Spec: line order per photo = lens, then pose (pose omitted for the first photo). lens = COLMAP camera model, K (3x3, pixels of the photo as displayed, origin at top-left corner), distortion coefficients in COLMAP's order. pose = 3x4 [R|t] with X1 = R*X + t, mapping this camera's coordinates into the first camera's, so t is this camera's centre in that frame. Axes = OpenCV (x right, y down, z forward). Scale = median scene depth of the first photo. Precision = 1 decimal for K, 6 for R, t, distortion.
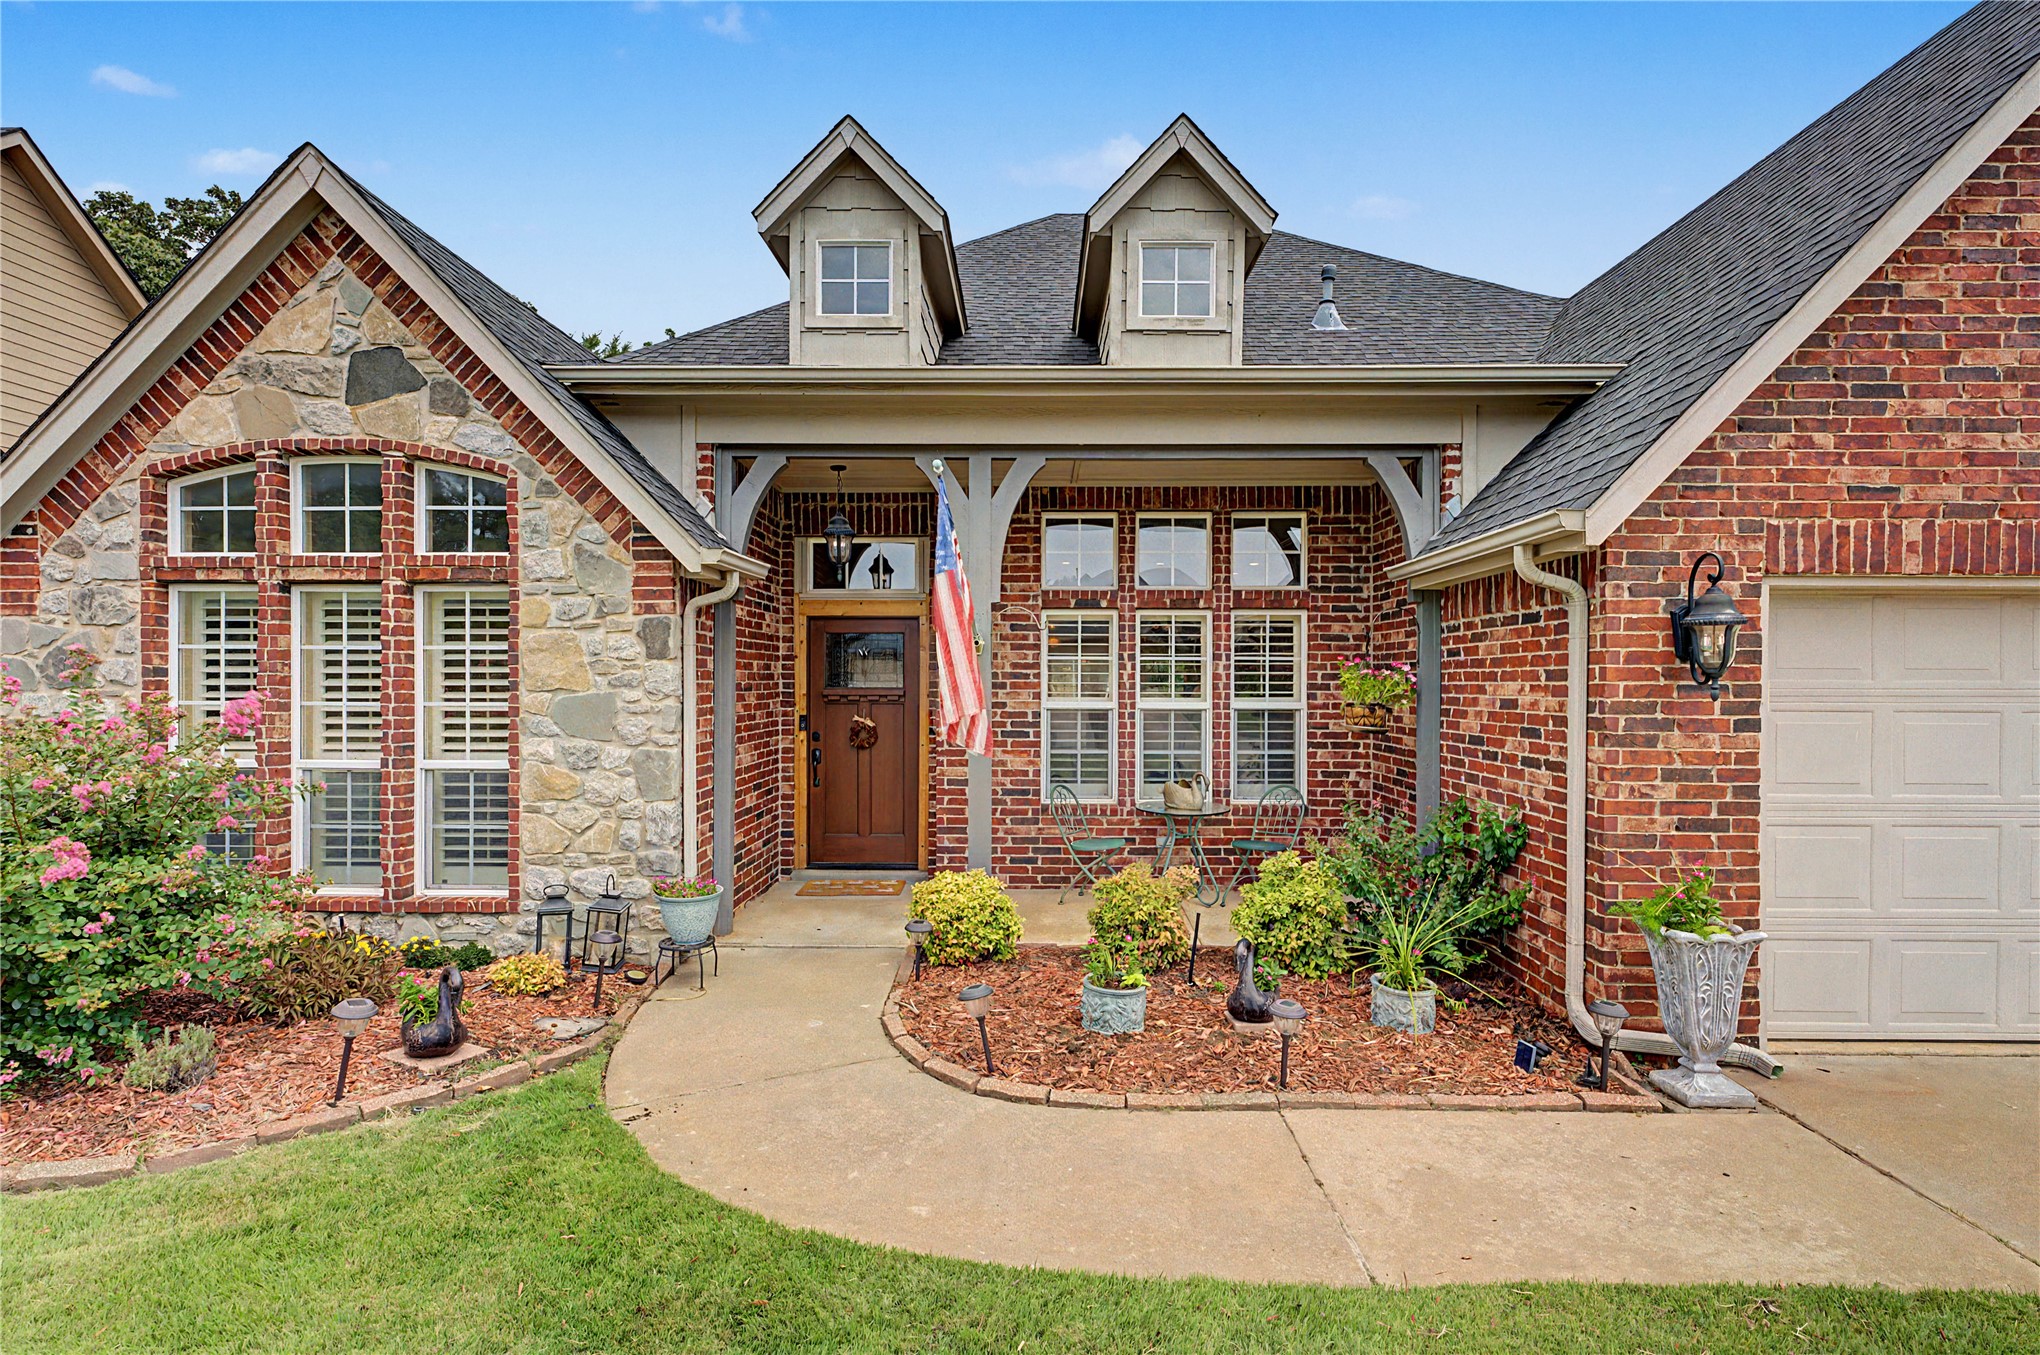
lens RADIAL K [[1010.9, 0, 1025.2], [0, 1010.9, 684.8], [0, 0, 1]] dist [-0.001138, 0.000093]
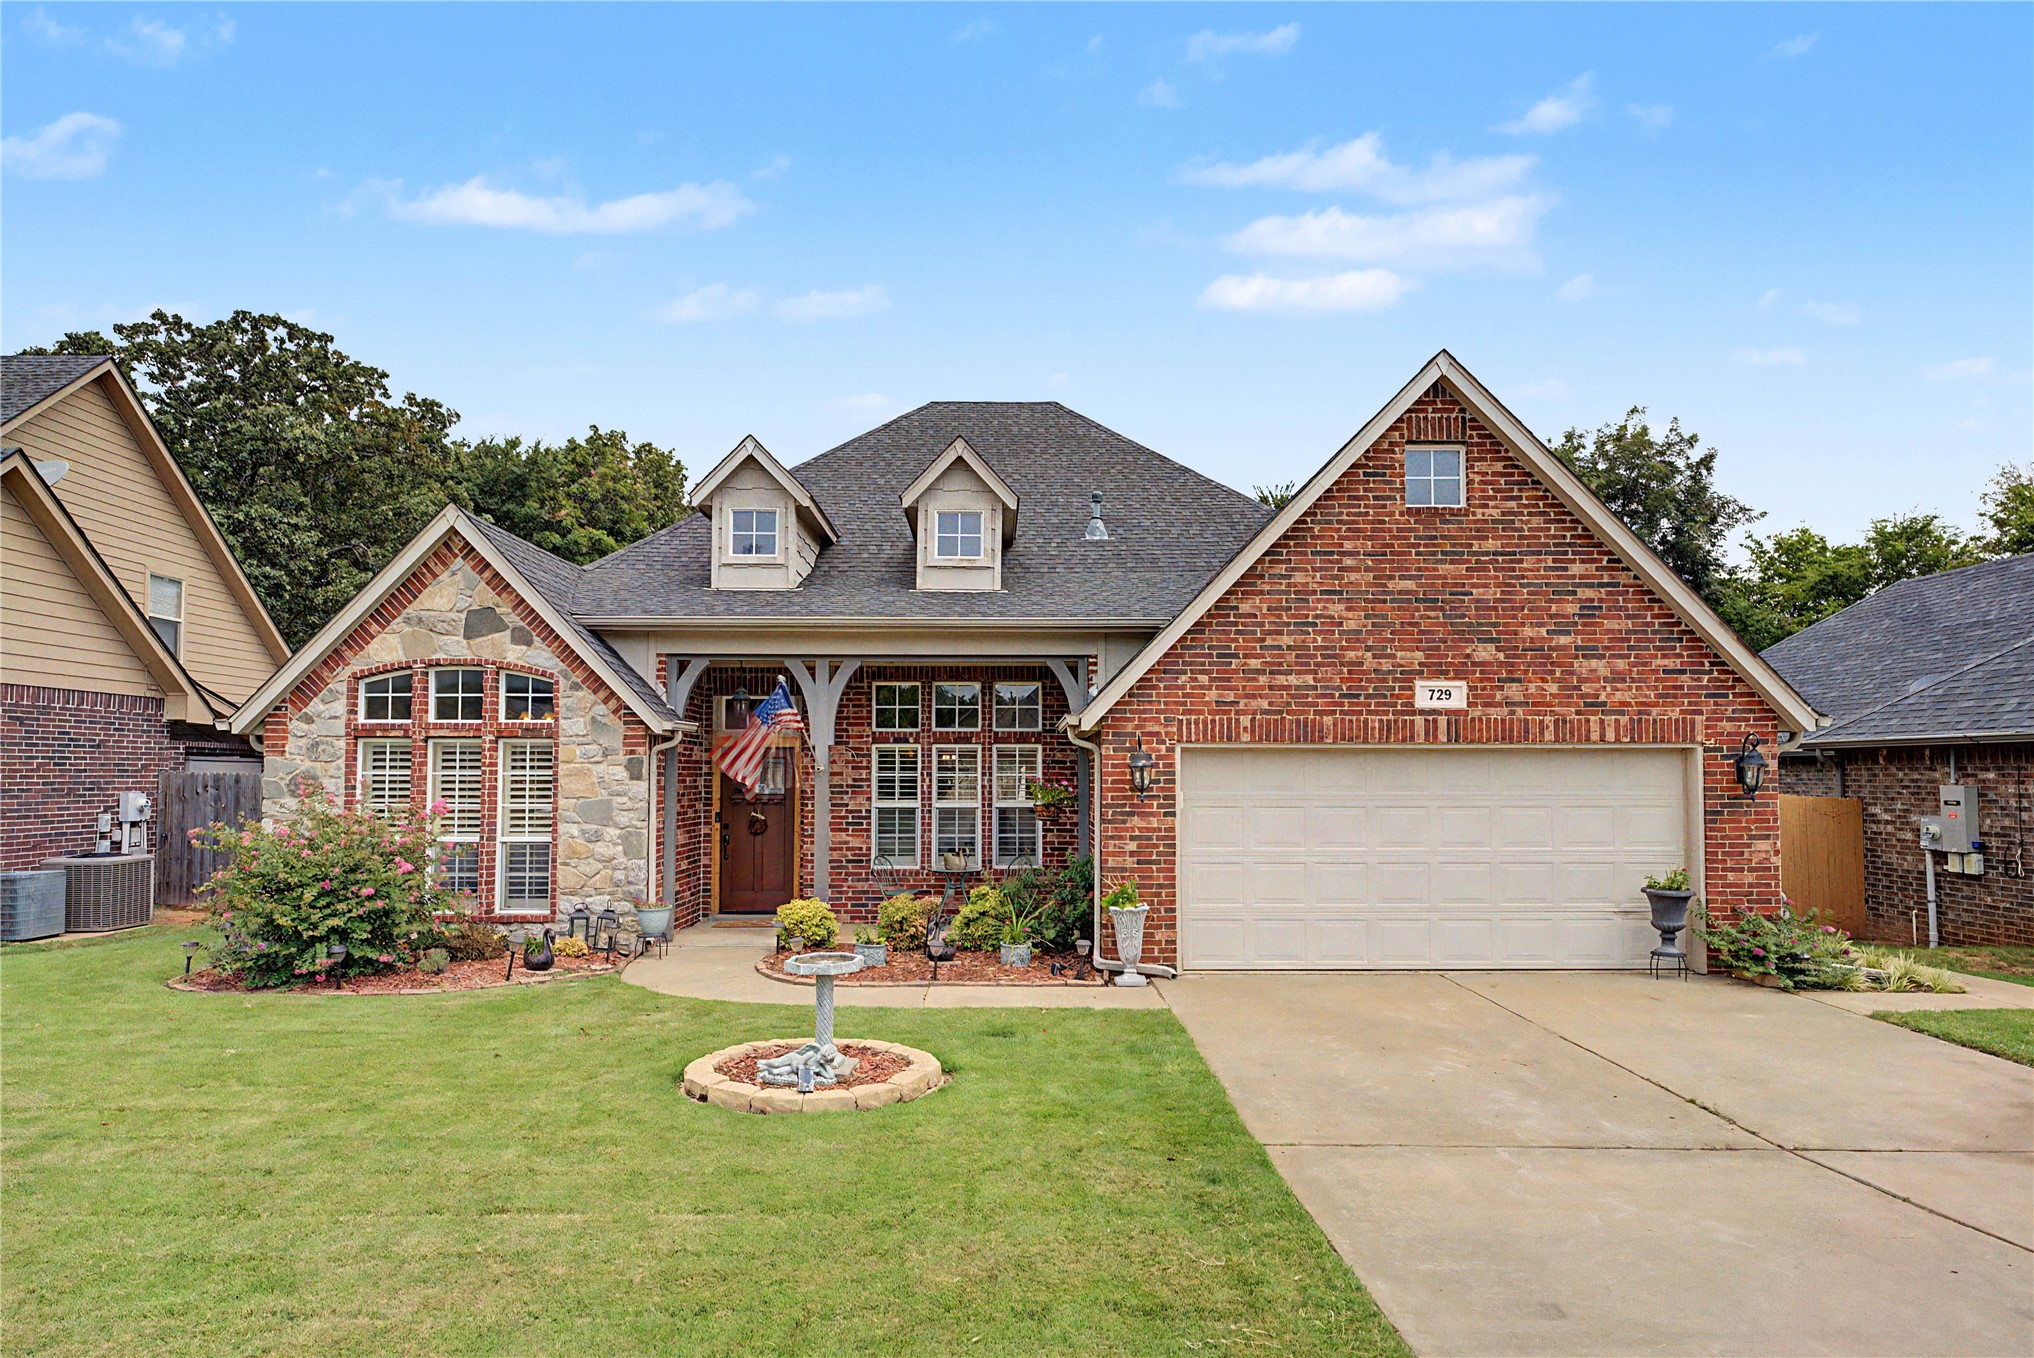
lens RADIAL K [[1185.9, 0, 1013.3], [0, 1185.9, 724.8], [0, 0, 1]] dist [0.000773, 0.001725]
pose [[0.999705, -0.000563, 0.024293, 0.257753], [0.001729, 0.998846, -0.047995, -0.021162], [-0.024238, 0.048023, 0.998552, -1.133254]]
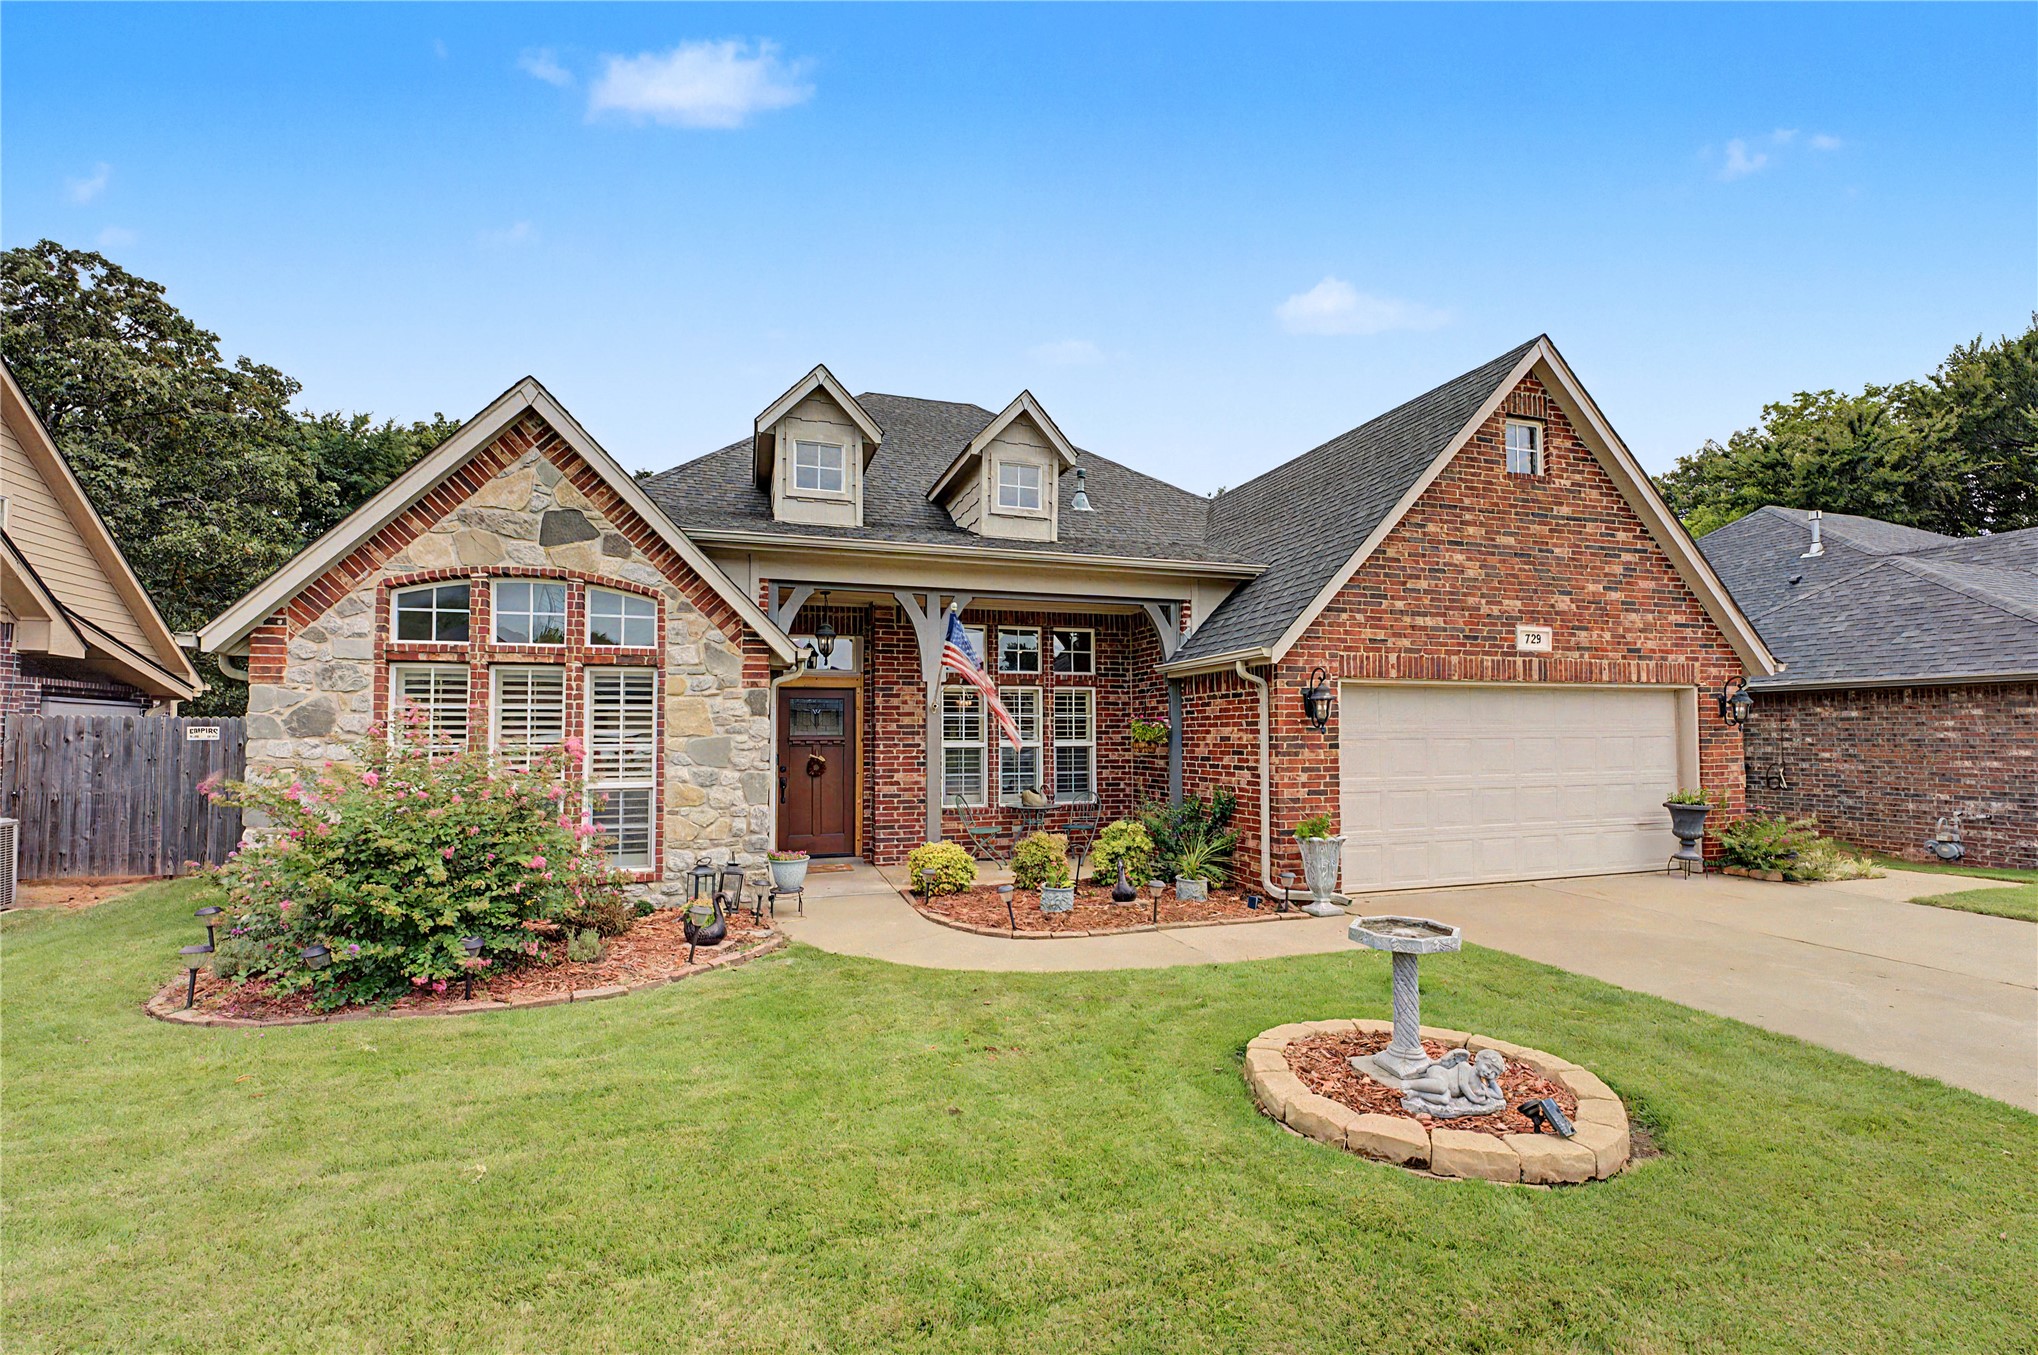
lens RADIAL K [[862.8, 0, 1016.6], [0, 862.8, 702.3], [0, 0, 1]] dist [-0.001182, -0.002029]
pose [[0.947148, 0.005438, 0.320750, -0.413167], [0.008560, 0.999072, -0.042214, 0.014622], [-0.320682, 0.042728, 0.946223, -0.423937]]
